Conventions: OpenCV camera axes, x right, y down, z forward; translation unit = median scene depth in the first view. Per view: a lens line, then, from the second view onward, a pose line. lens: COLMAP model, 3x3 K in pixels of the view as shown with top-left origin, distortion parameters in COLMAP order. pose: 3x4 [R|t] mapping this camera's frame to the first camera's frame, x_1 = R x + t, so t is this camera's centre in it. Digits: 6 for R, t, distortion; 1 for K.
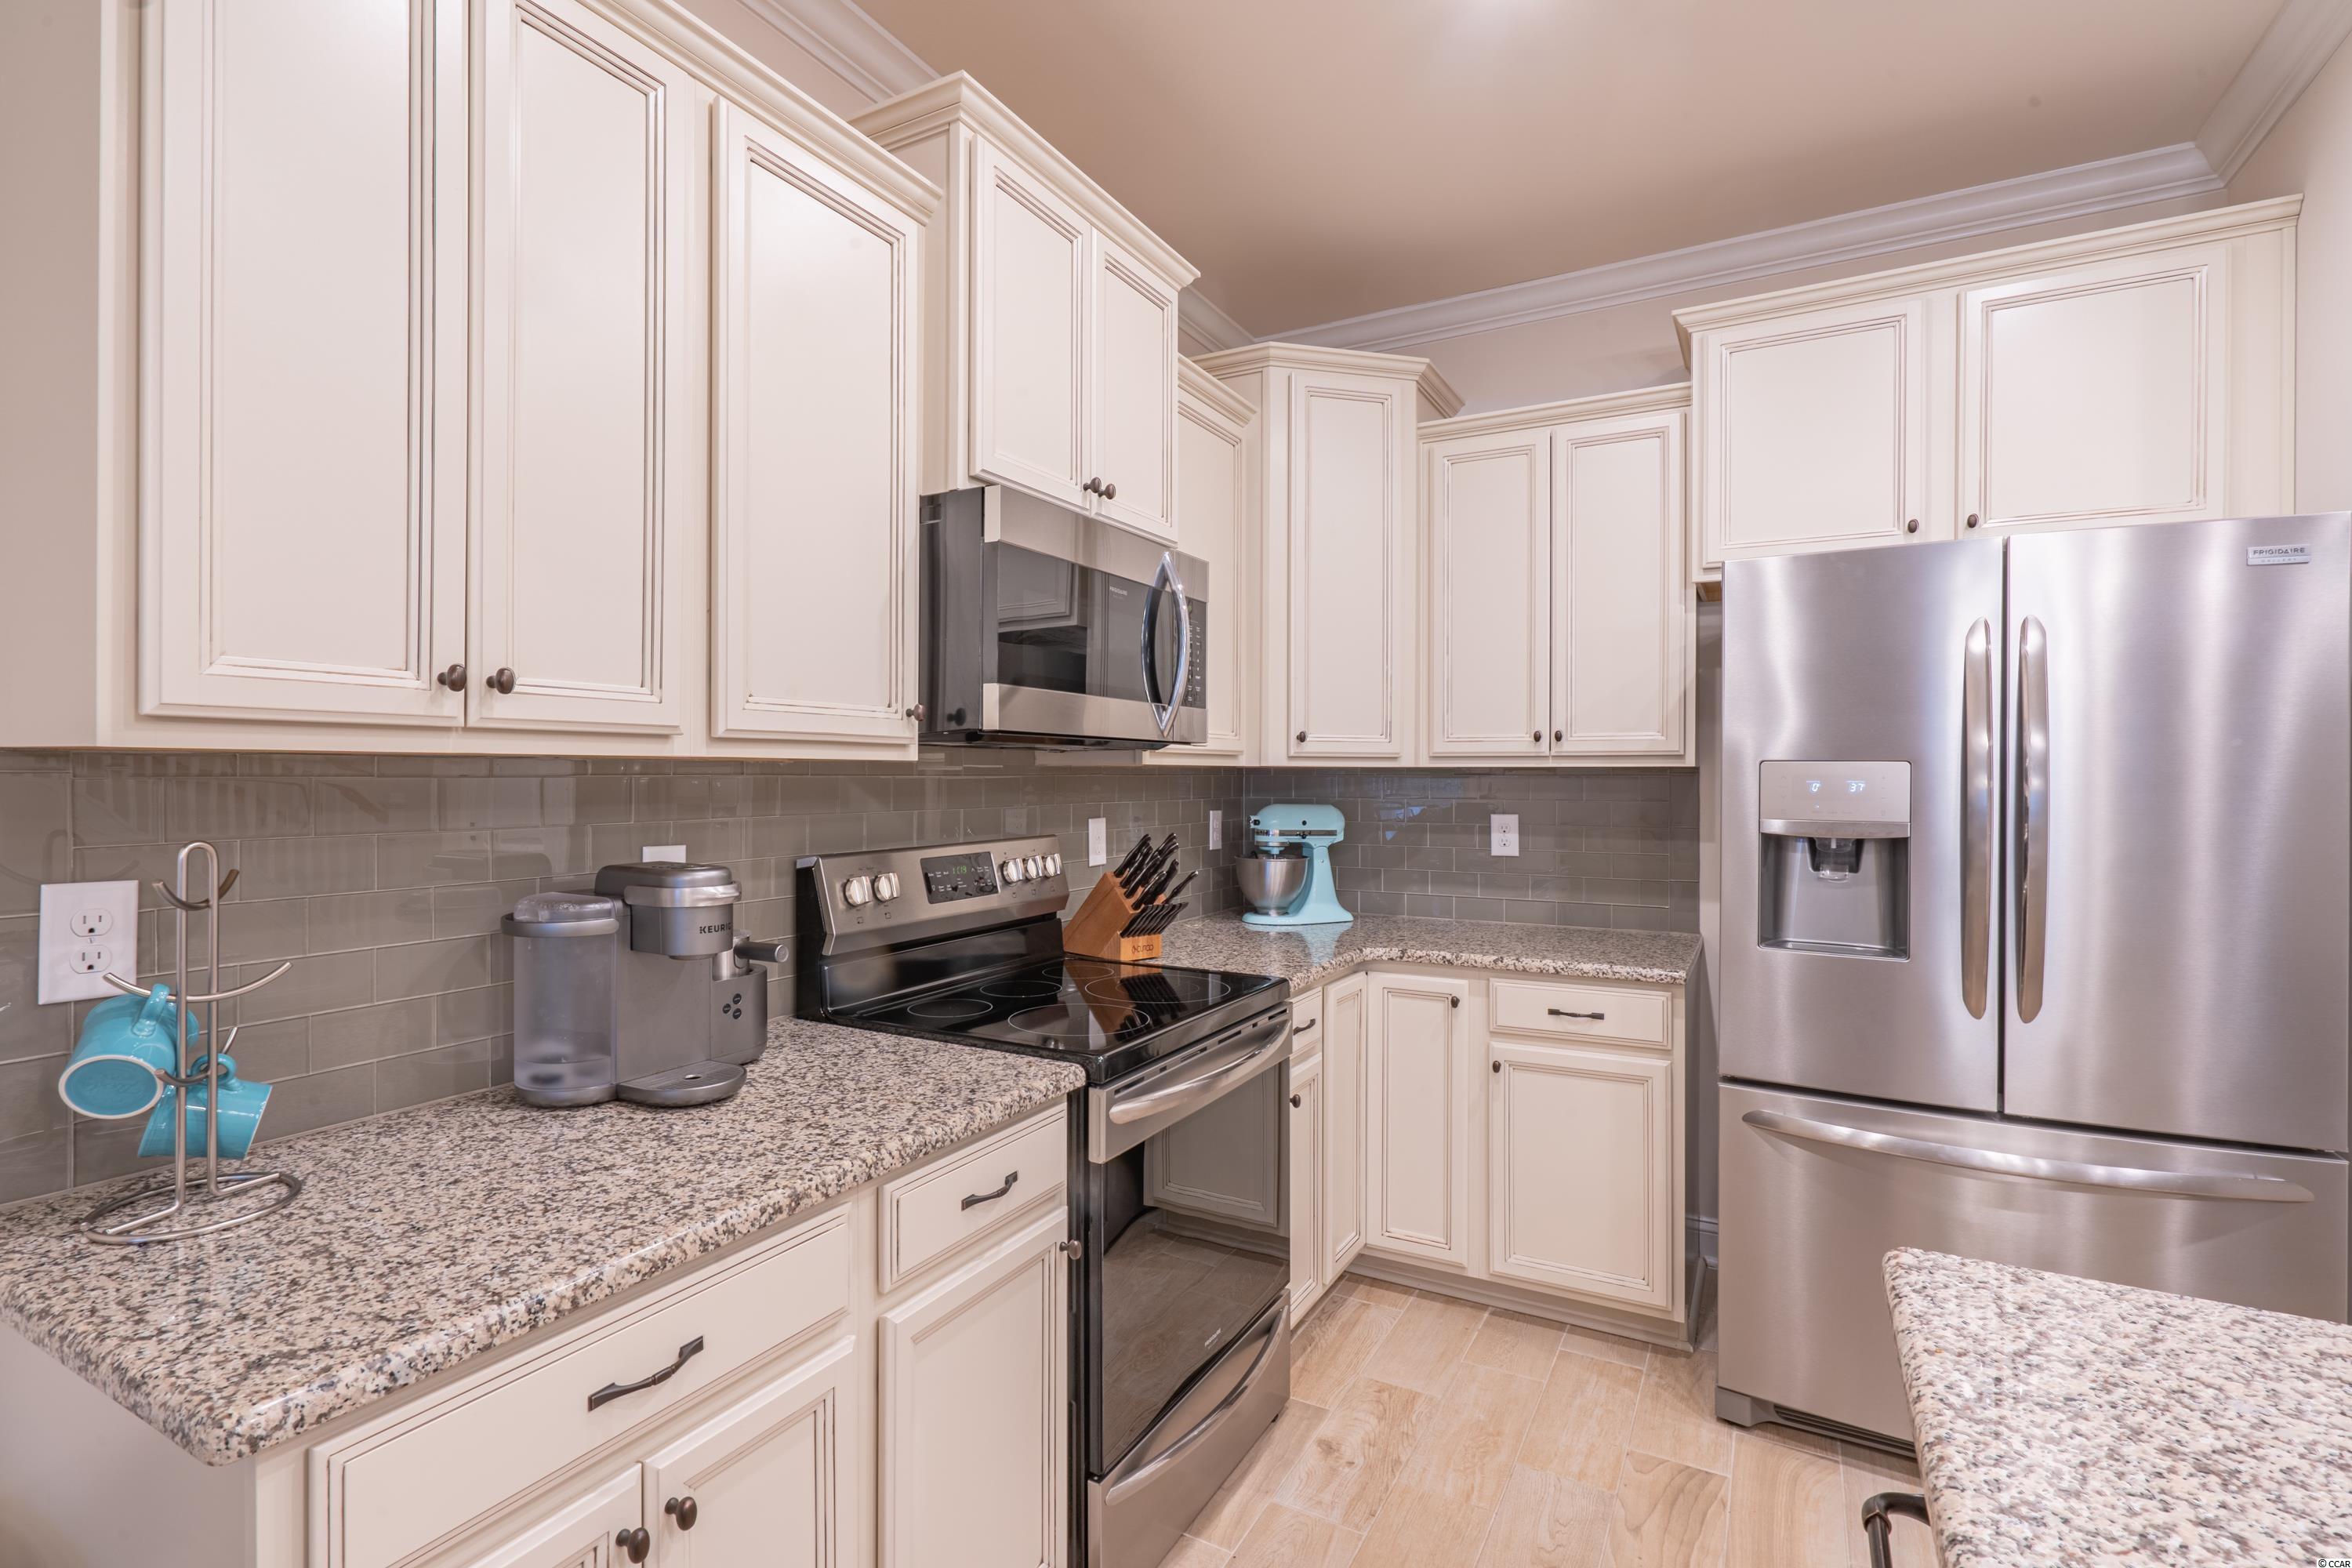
lens RADIAL K [[1123.3, 0, 1132.0], [0, 1123.3, 779.5], [0, 0, 1]] dist [-0.003346, 0.001230]
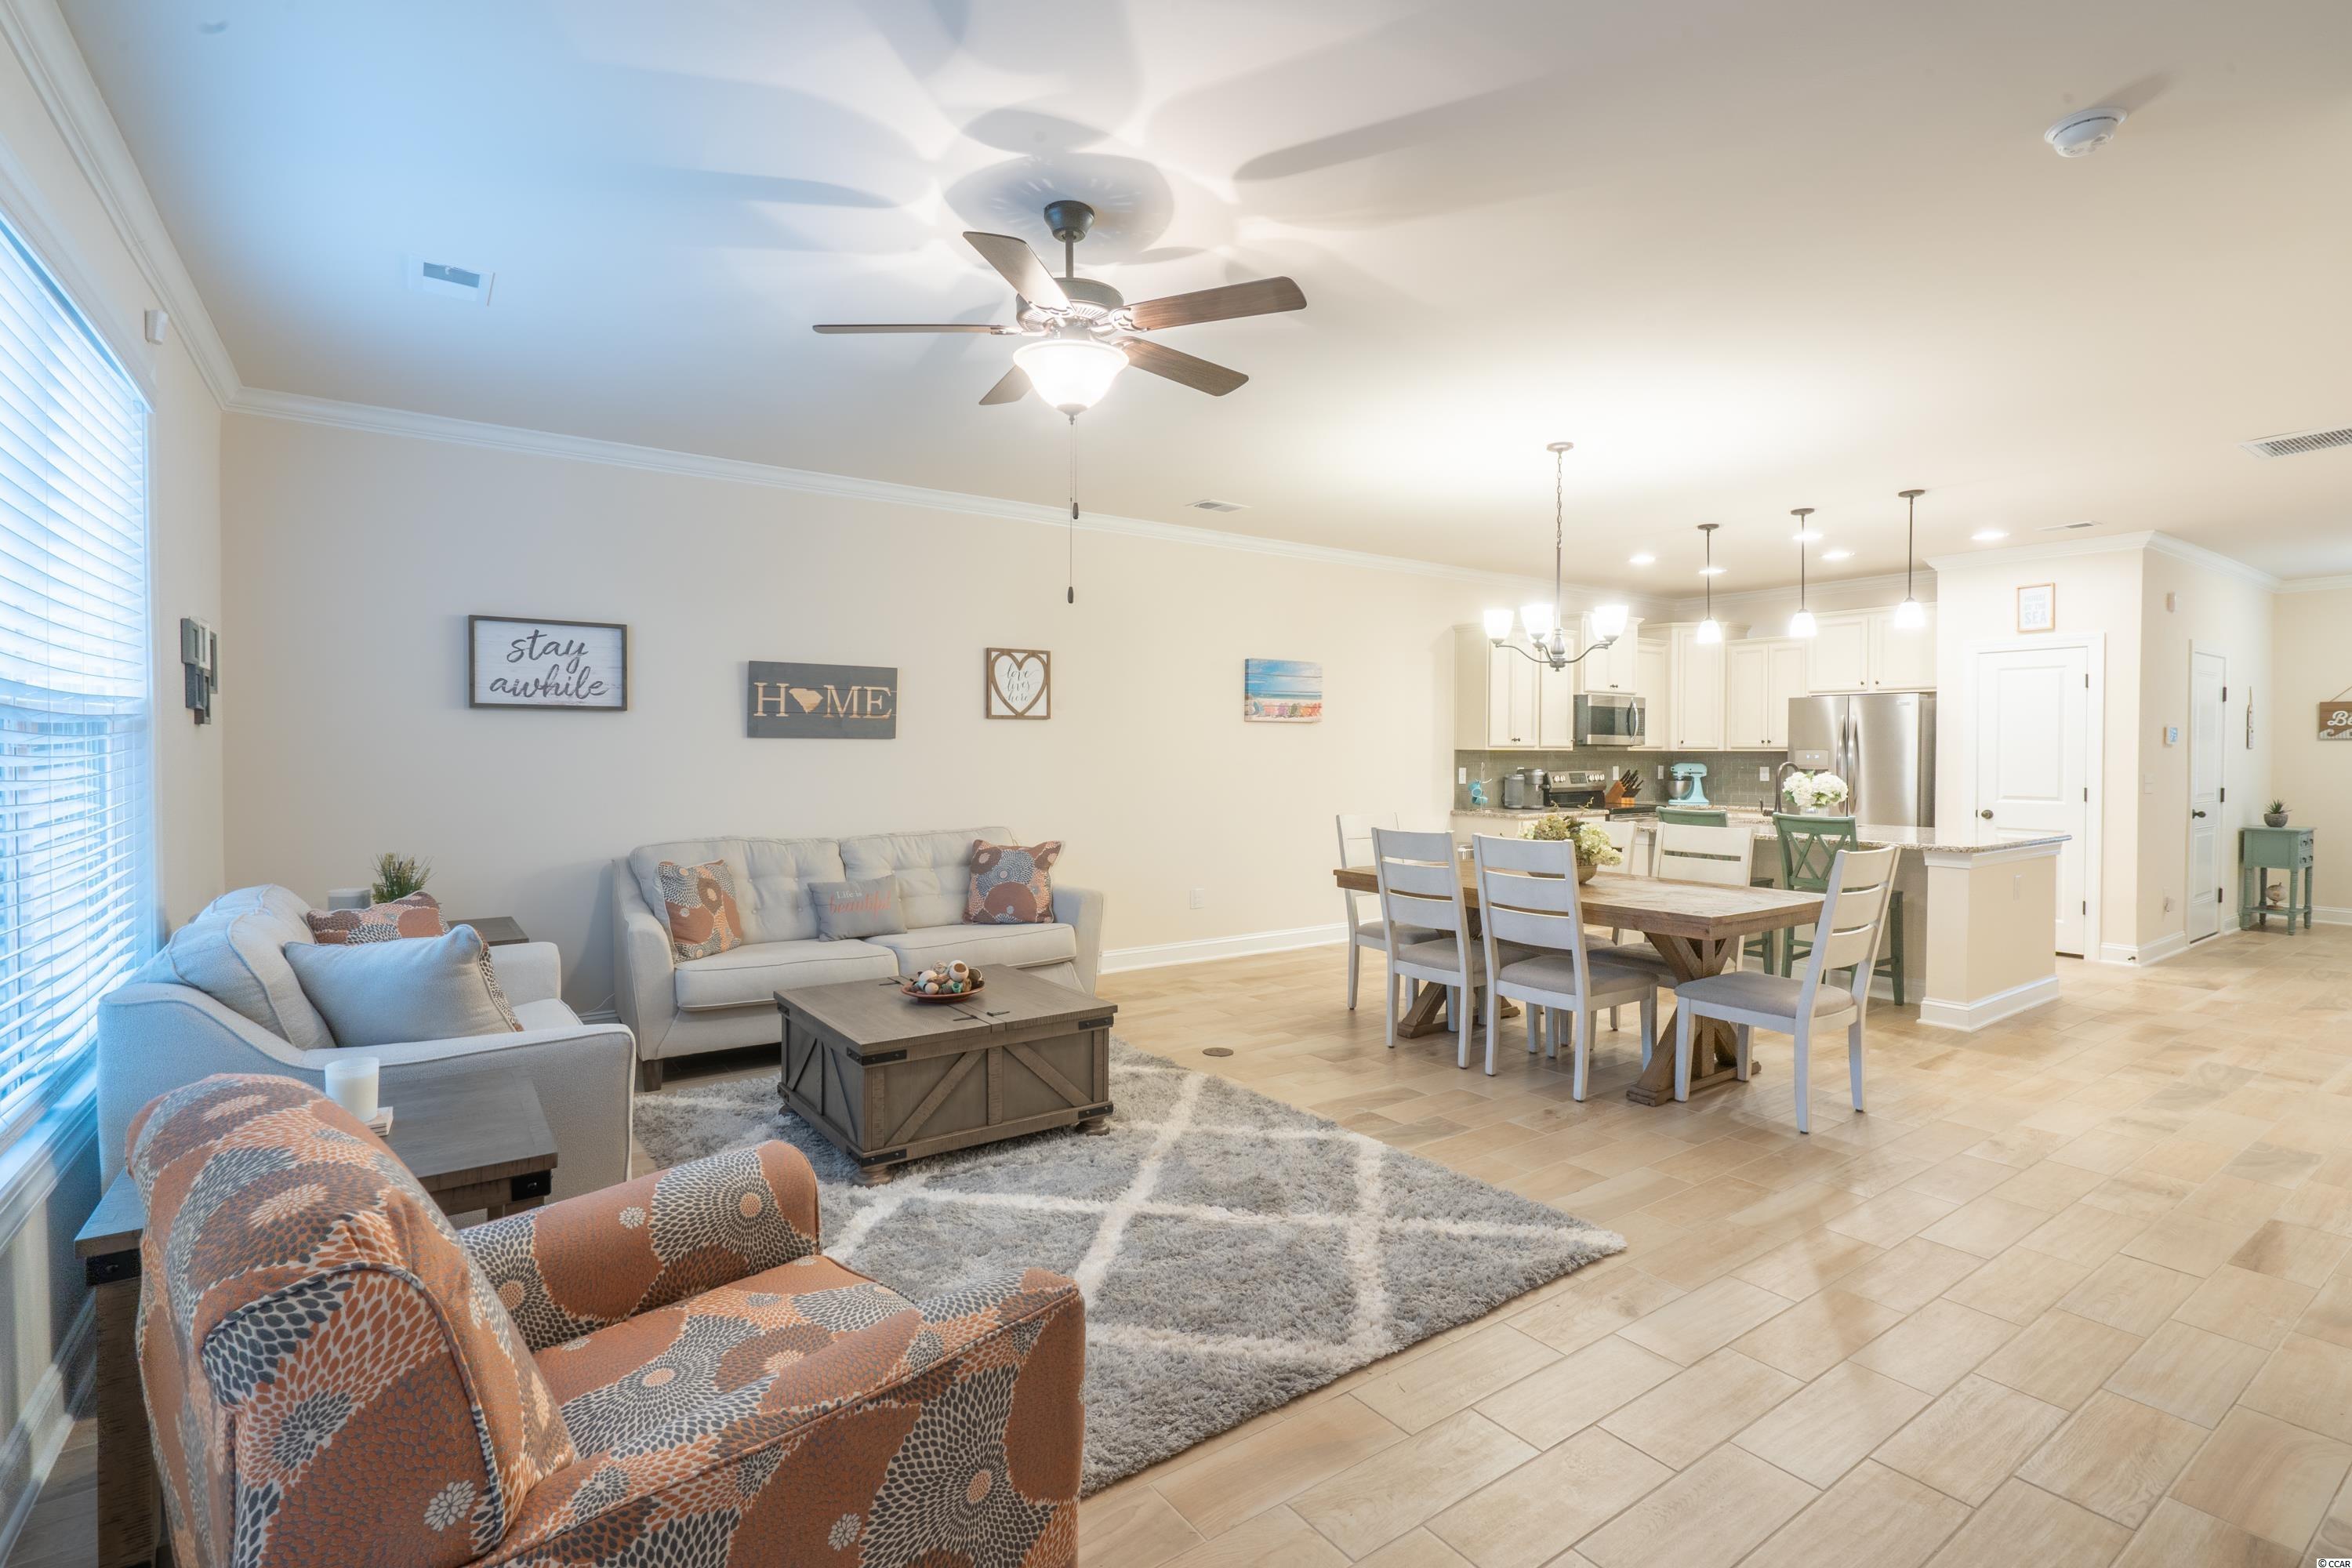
lens RADIAL K [[1123.3, 0, 1181.3], [0, 1123.3, 767.8], [0, 0, 1]] dist [-0.003346, 0.001230]
pose [[0.911801, 0.008097, -0.410553, 0.202323], [-0.003579, 0.999924, 0.011773, 0.006166], [0.410617, -0.009265, 0.911761, -3.221116]]
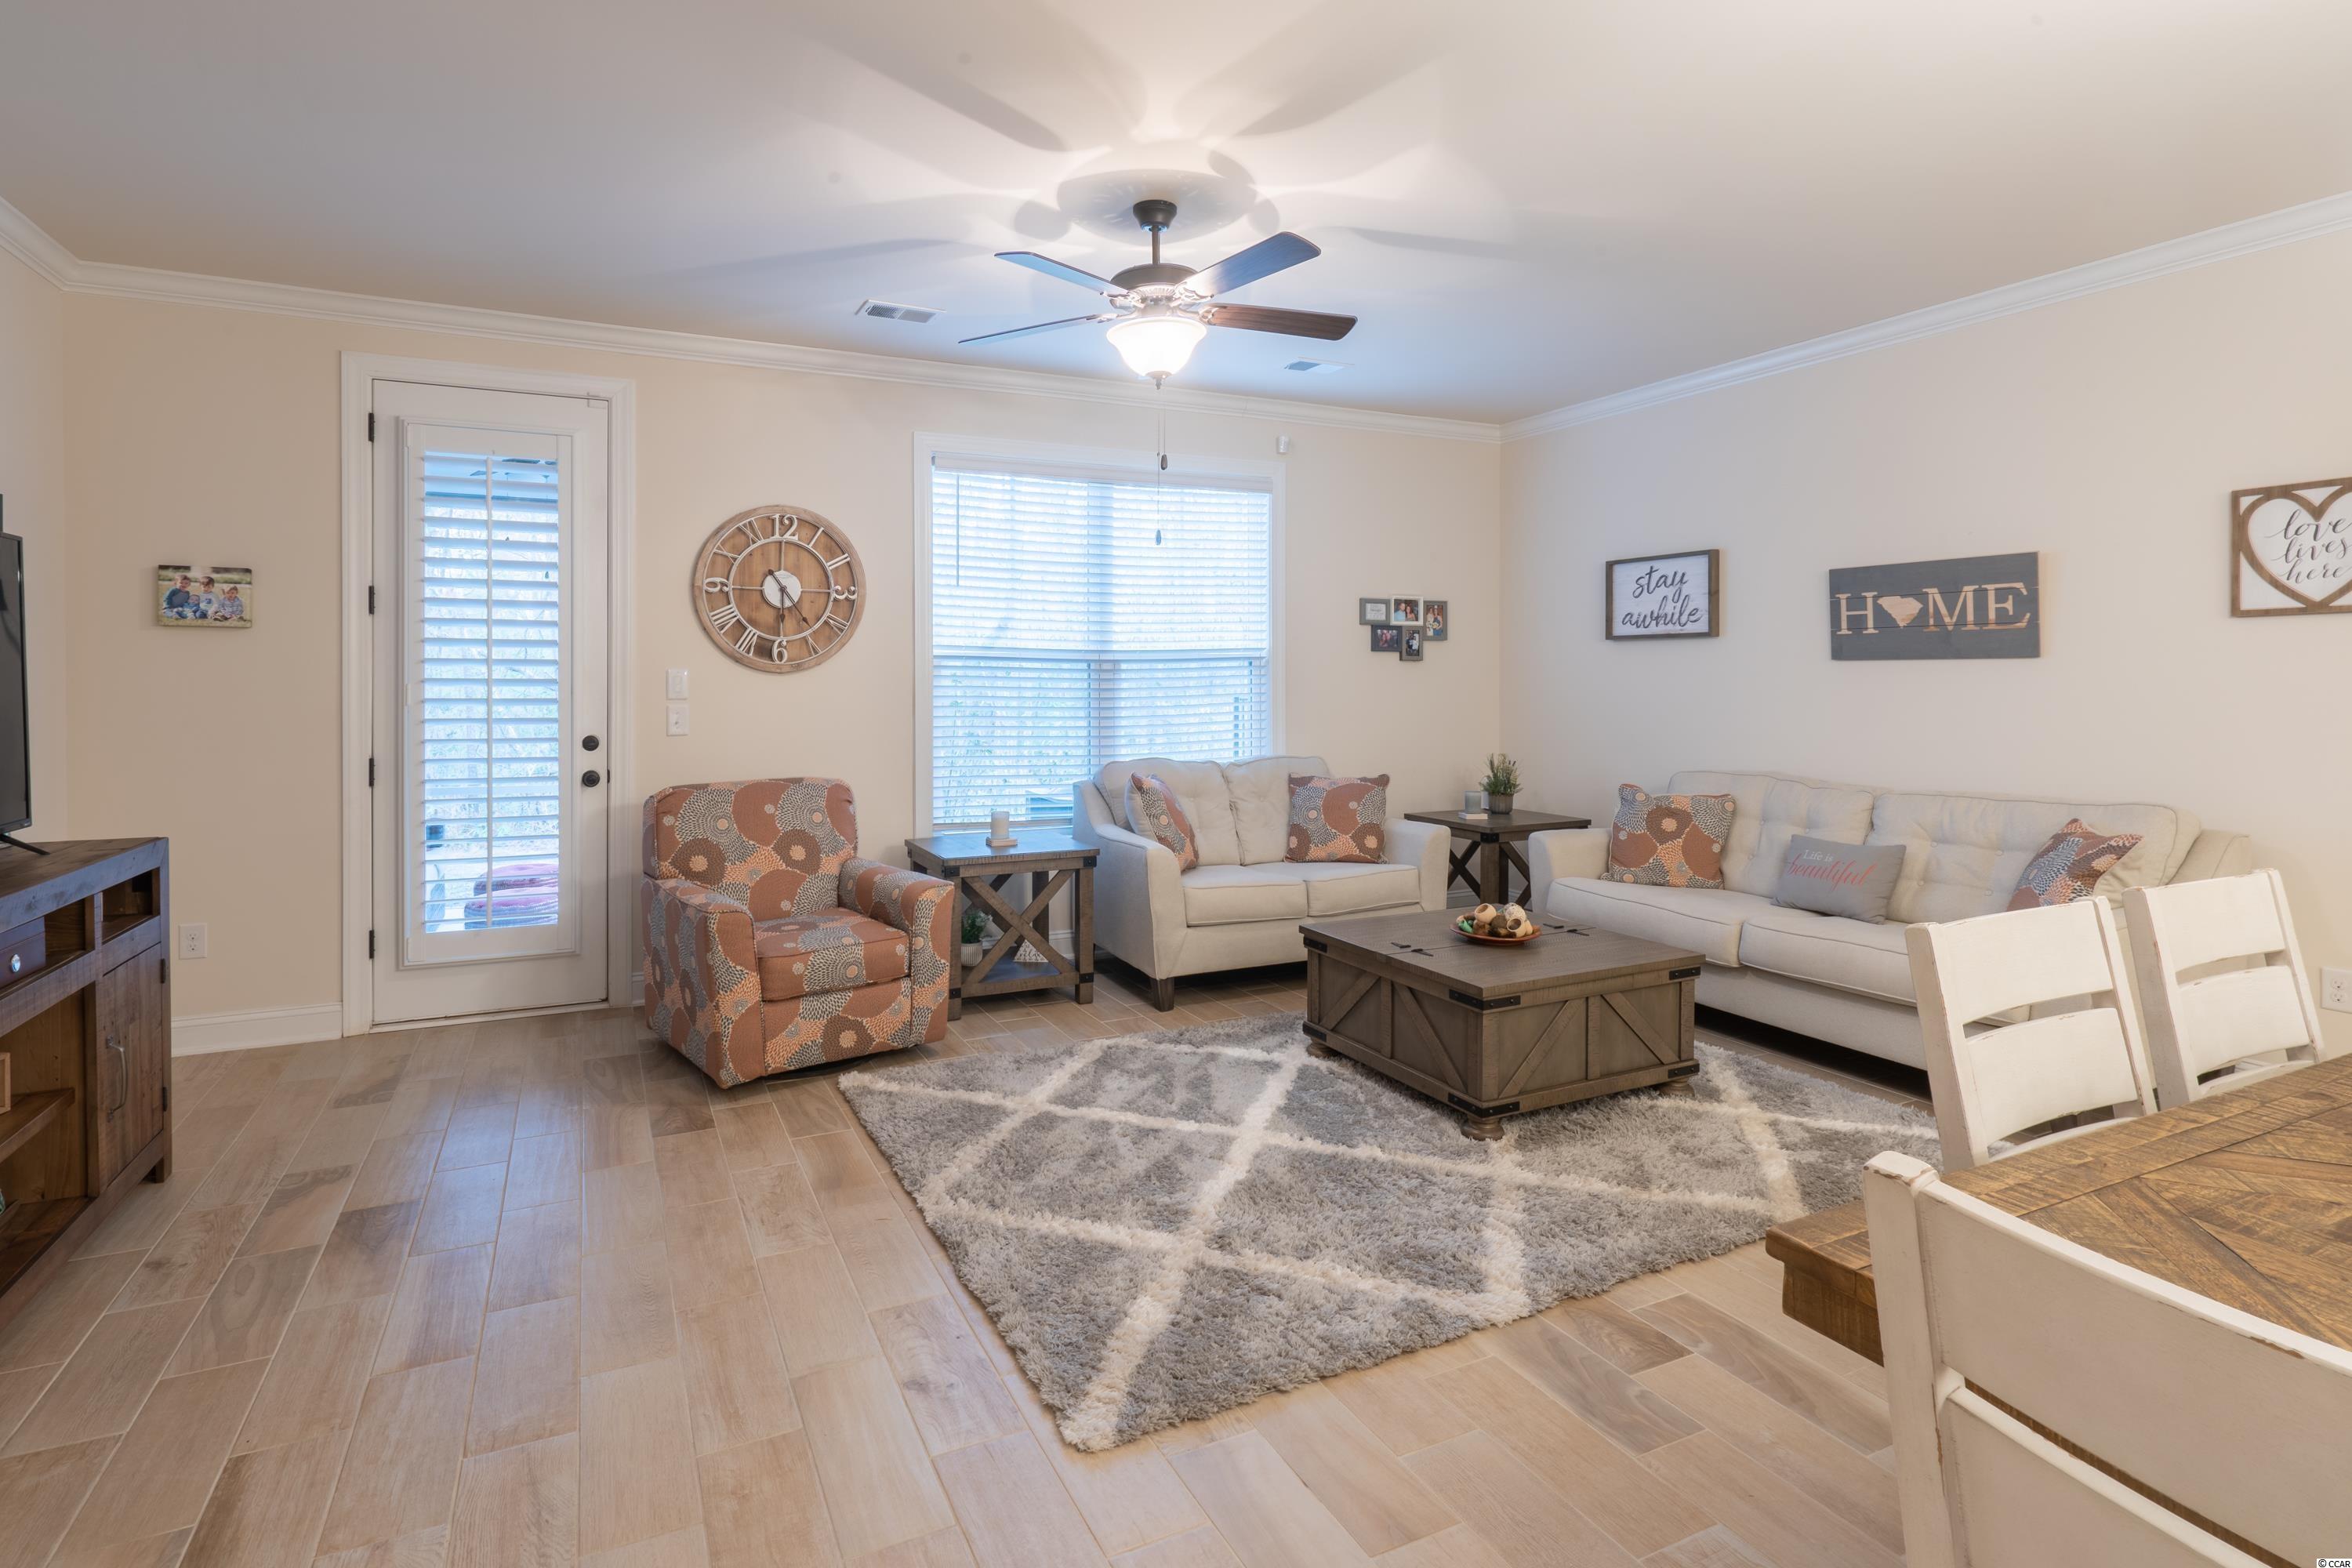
lens RADIAL K [[1164.7, 0, 1119.7], [0, 1164.7, 691.2], [0, 0, 1]] dist [-0.010070, 0.005938]
pose [[-0.571882, 0.010778, -0.820265, 0.826075], [-0.000374, 0.999910, 0.013399, 0.001713], [0.820336, 0.007969, -0.571826, -1.300854]]
